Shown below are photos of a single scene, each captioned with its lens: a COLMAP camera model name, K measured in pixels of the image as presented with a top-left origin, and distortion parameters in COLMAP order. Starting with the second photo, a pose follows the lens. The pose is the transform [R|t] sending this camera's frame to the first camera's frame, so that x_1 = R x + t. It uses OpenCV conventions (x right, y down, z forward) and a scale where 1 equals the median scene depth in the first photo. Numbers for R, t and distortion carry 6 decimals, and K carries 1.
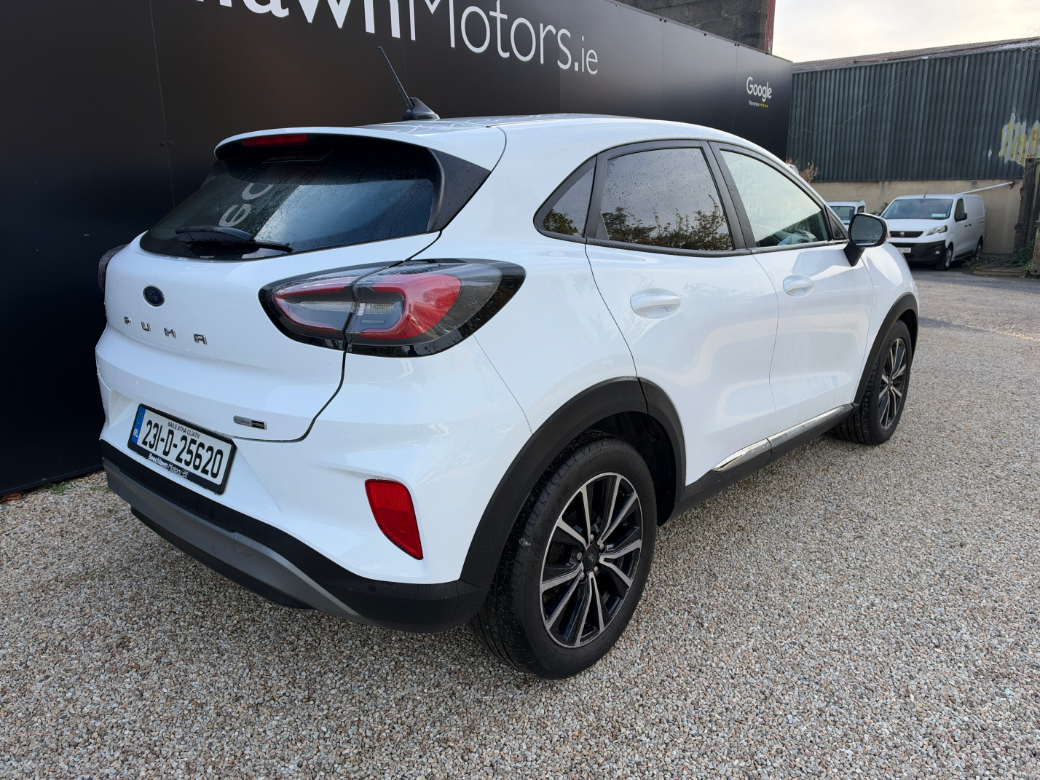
lens RADIAL K [[734.3, 0, 520.0], [0, 734.3, 390.0], [0, 0, 1]] dist [-0.004052, -0.005167]
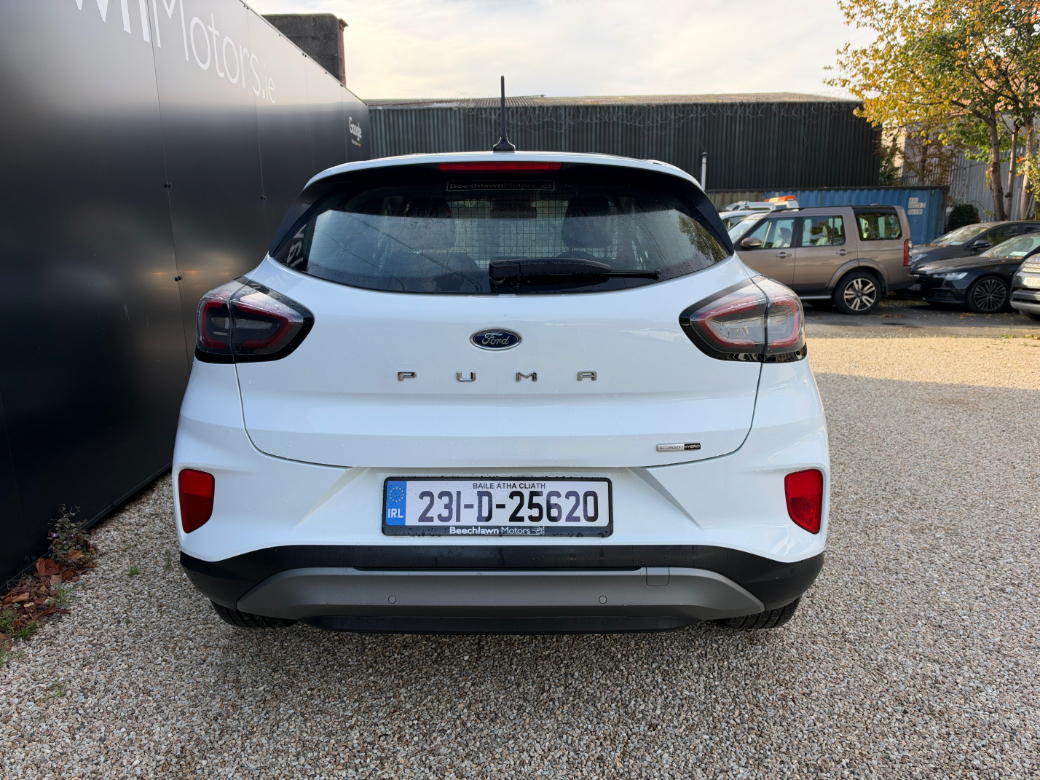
lens RADIAL K [[734.3, 0, 520.3], [0, 734.3, 376.1], [0, 0, 1]] dist [0.008563, -0.000531]
pose [[0.773473, -0.128533, 0.620660, -0.955410], [0.166073, 0.986110, -0.002749, -0.069998], [-0.611685, 0.105201, 0.784075, 0.272192]]
